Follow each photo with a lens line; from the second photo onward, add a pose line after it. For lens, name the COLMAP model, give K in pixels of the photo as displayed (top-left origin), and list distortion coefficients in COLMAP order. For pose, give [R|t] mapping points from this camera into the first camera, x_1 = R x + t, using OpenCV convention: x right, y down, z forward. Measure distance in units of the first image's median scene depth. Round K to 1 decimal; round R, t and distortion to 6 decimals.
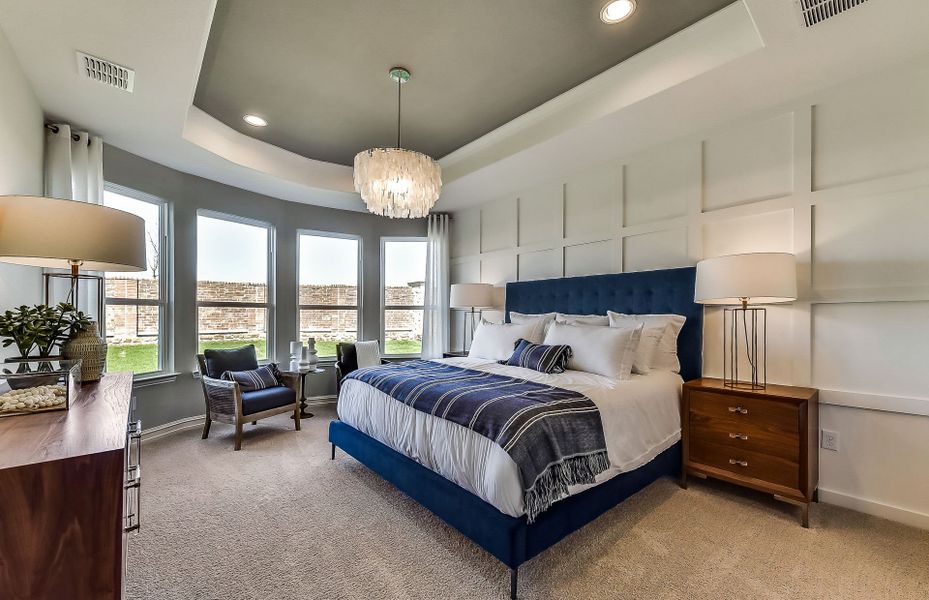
lens RADIAL K [[367.8, 0, 463.3], [0, 367.8, 305.8], [0, 0, 1]] dist [0.007340, -0.000946]
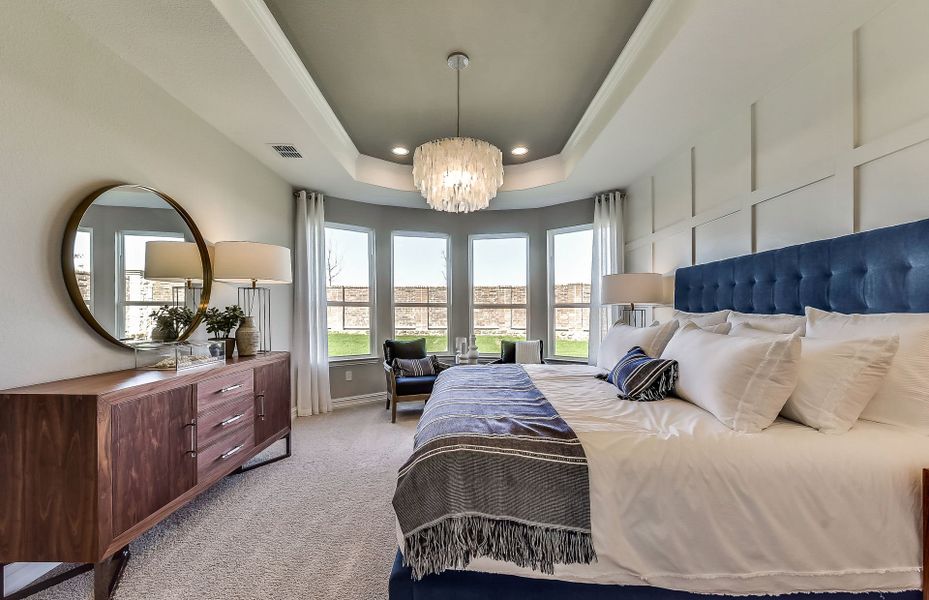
lens RADIAL K [[367.8, 0, 463.0], [0, 367.8, 309.1], [0, 0, 1]] dist [0.007340, -0.000946]
pose [[0.749670, -0.007166, -0.661773, 0.381113], [0.014856, 0.999872, 0.006001, 0.006690], [0.661645, -0.014330, 0.749680, 0.239253]]
